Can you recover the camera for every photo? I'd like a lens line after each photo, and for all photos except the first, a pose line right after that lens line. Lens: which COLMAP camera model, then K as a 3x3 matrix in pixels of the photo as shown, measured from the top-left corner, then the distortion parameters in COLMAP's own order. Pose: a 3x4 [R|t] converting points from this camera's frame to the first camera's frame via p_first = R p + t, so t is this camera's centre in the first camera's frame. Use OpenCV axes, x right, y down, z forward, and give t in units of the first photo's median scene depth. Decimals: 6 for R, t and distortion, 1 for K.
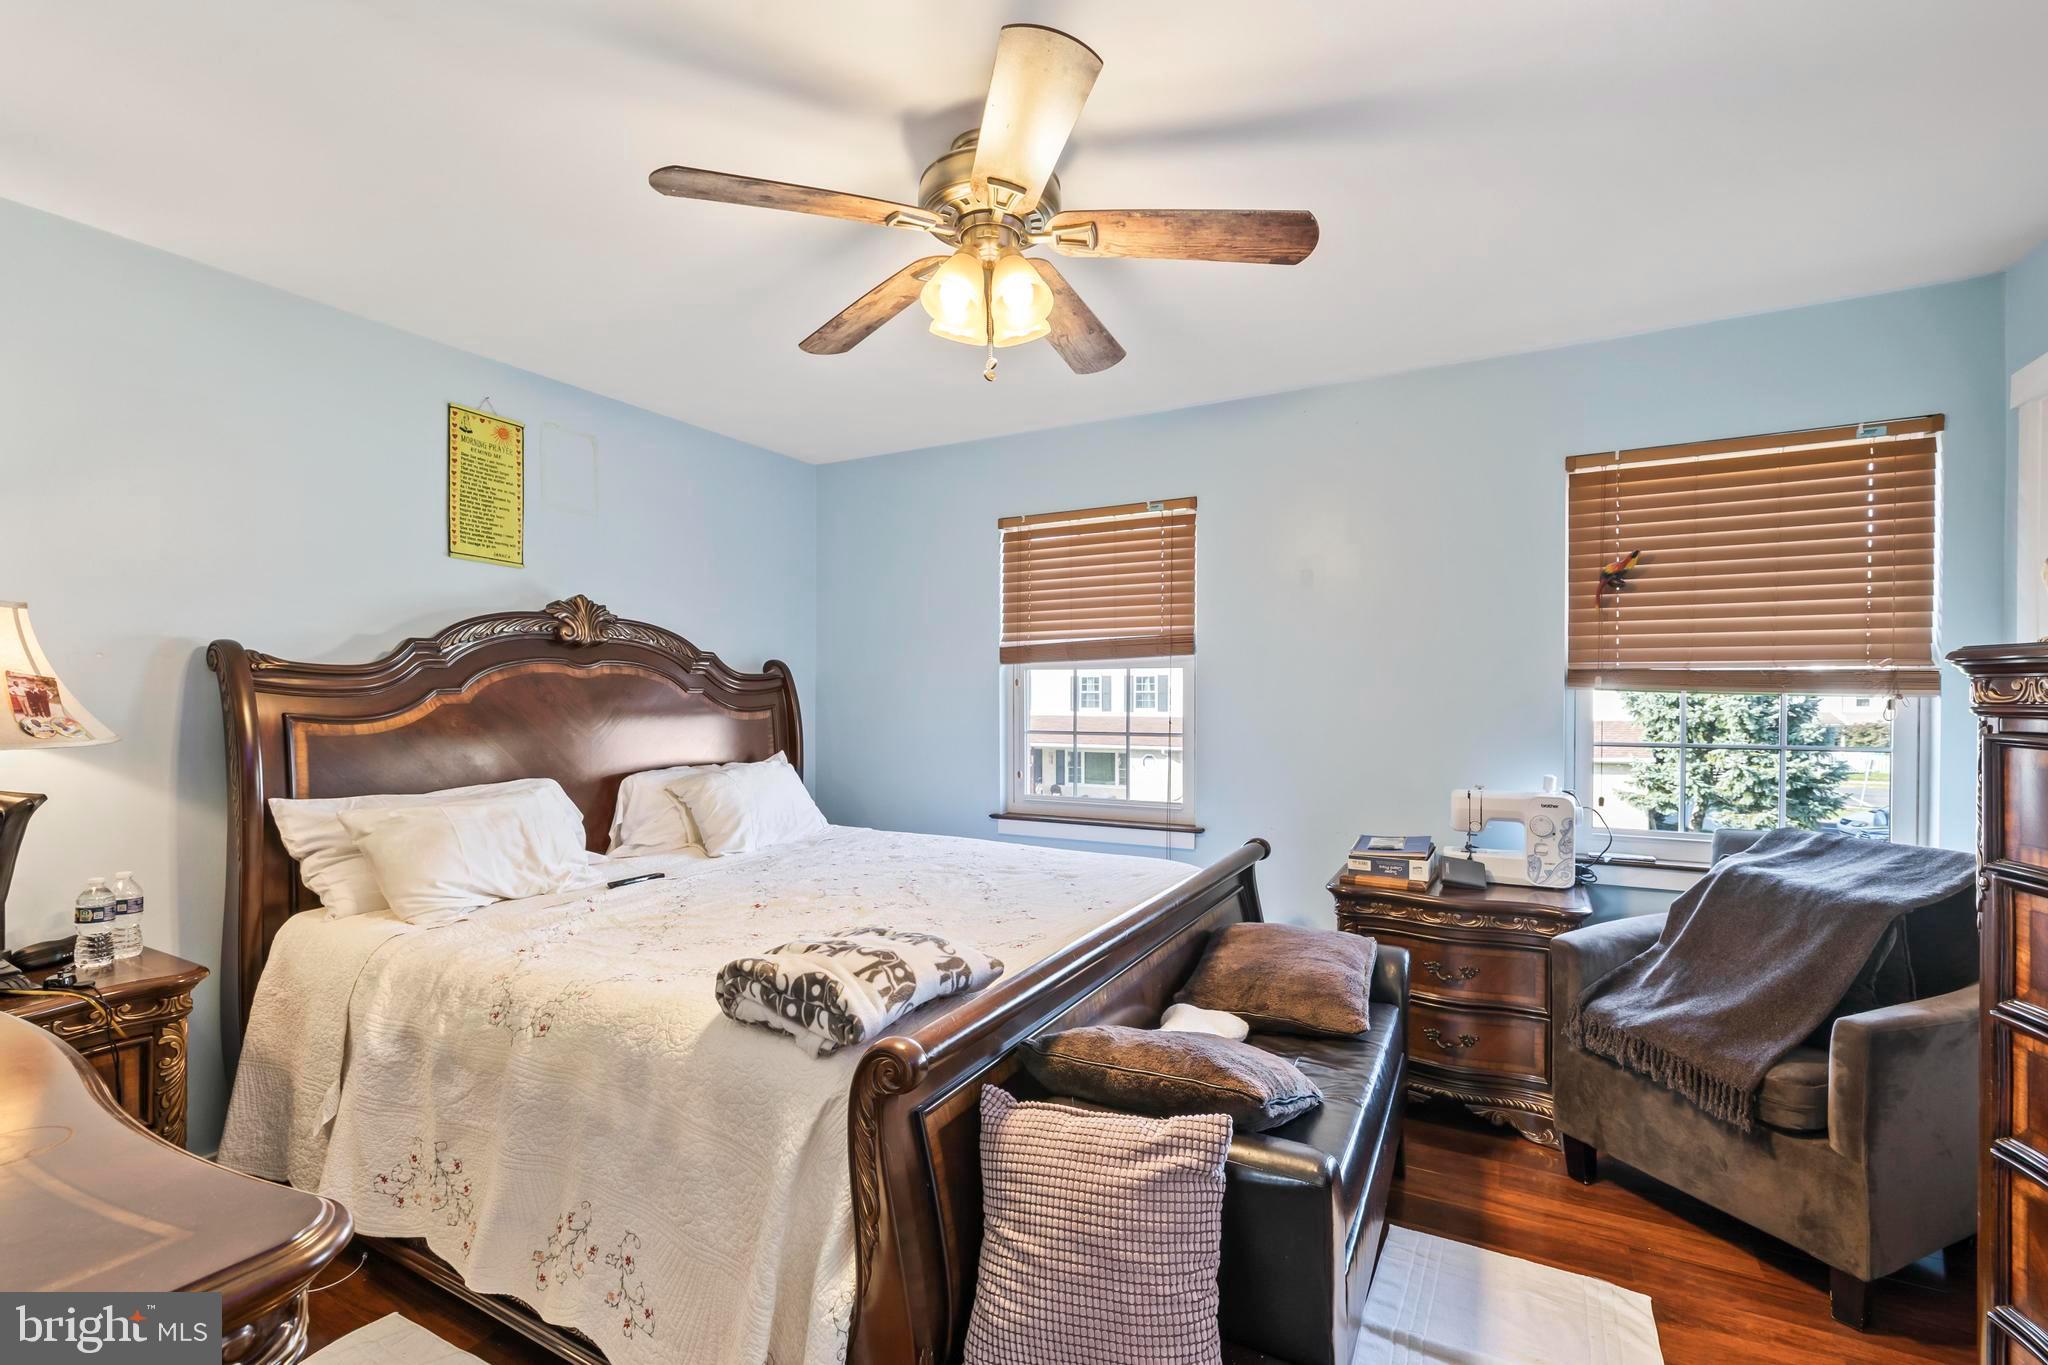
lens RADIAL K [[902.8, 0, 1024.0], [0, 902.8, 682.5], [0, 0, 1]] dist [0.000373, 0.000019]
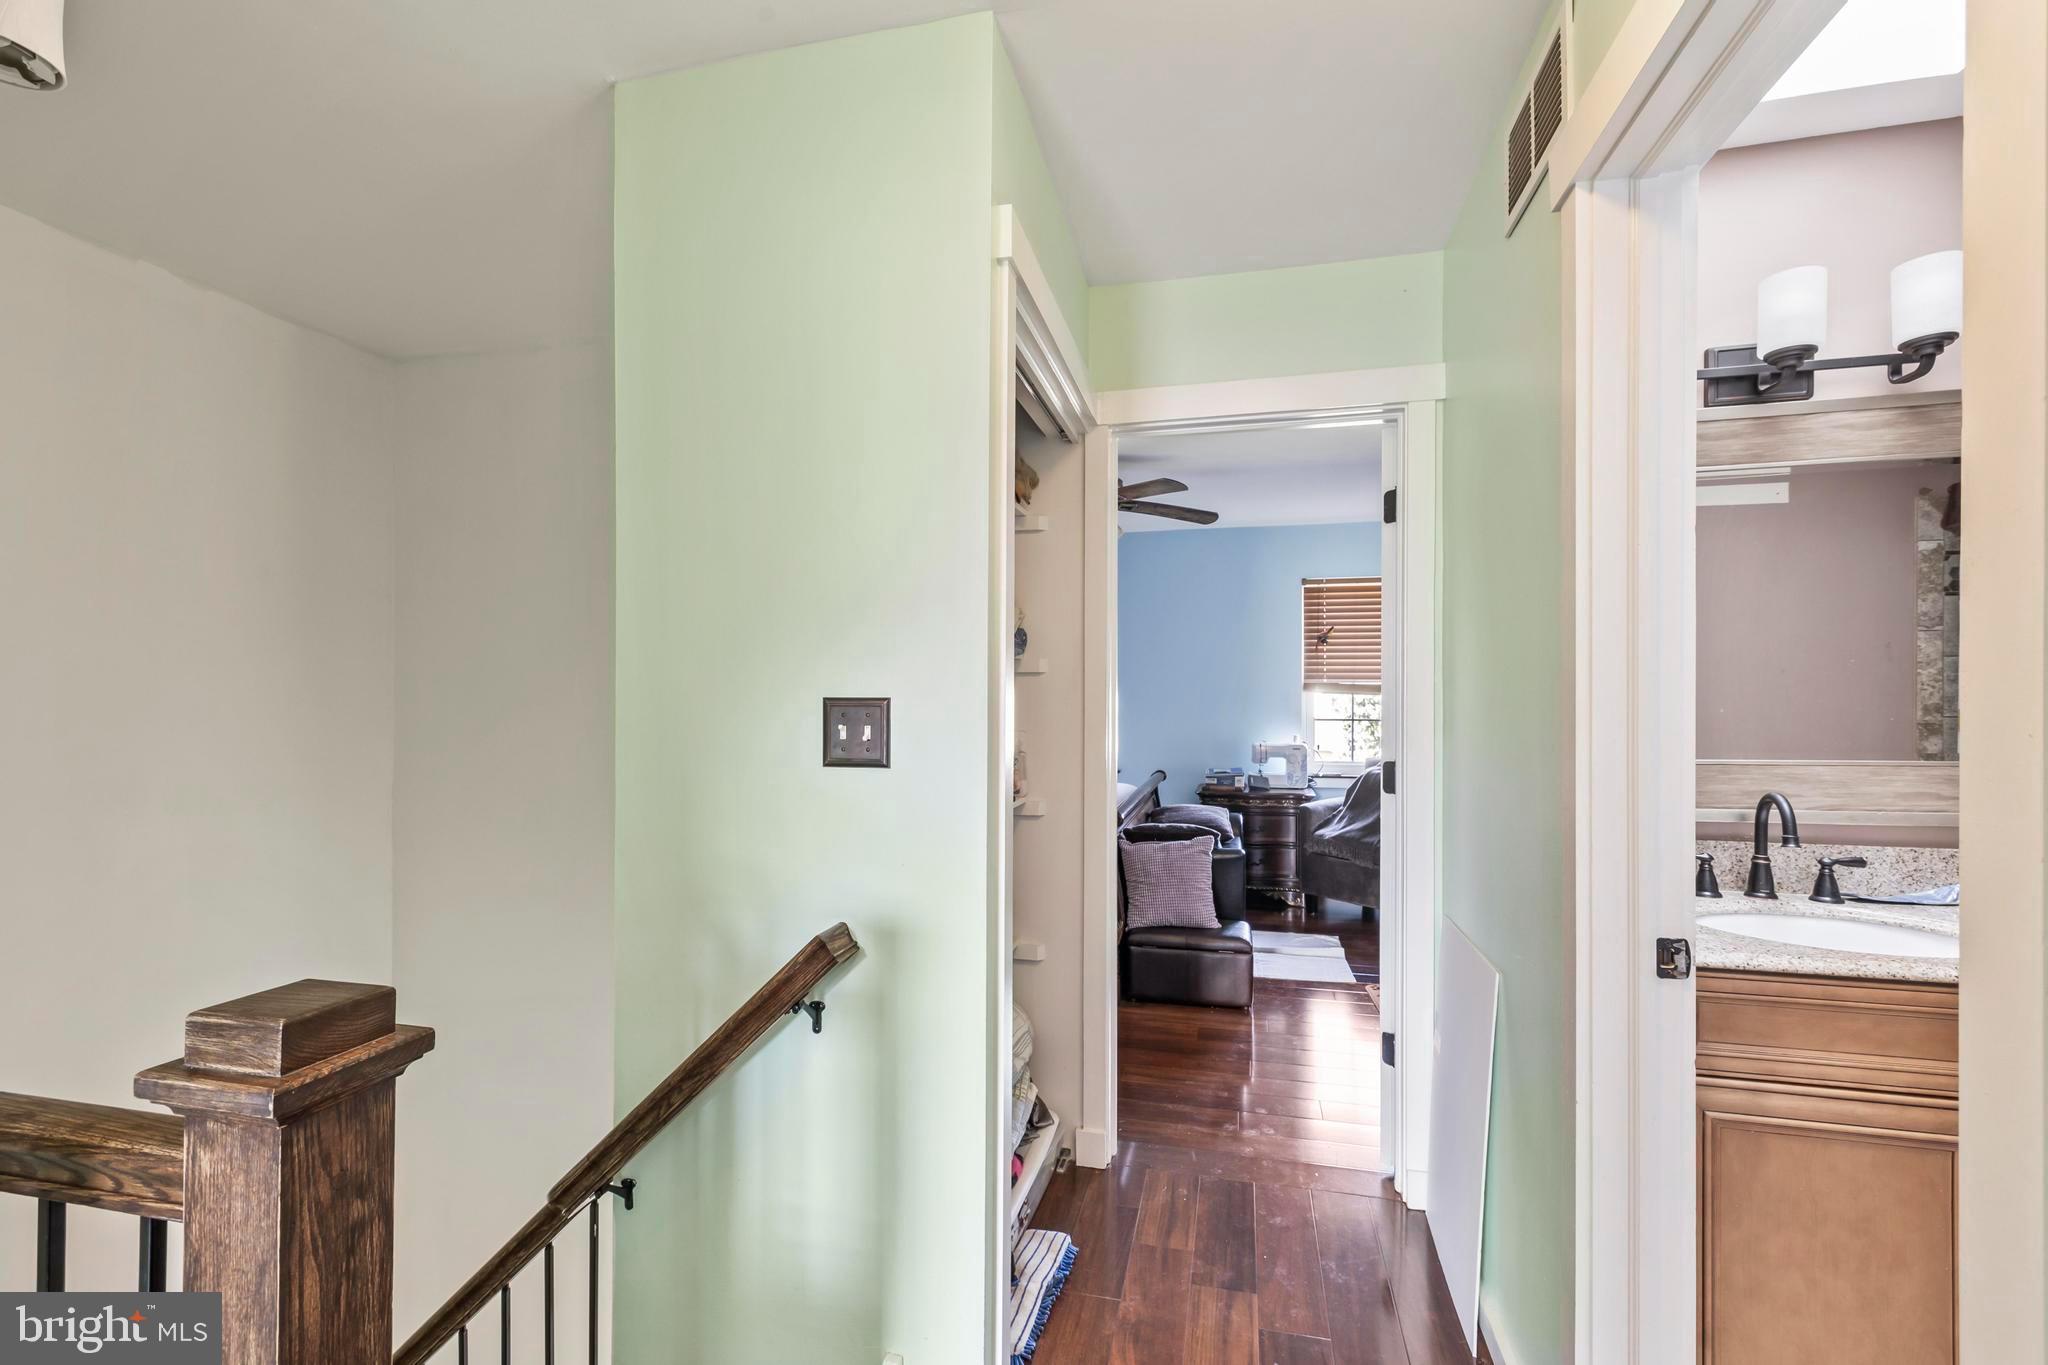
lens RADIAL K [[873.5, 0, 1024.0], [0, 873.5, 682.5], [0, 0, 1]] dist [0.002418, 0.000036]
pose [[0.966538, 0.003378, 0.256503, -0.546375], [-0.001769, 0.999977, -0.006505, -0.002331], [-0.256519, 0.005833, 0.966522, -0.793813]]
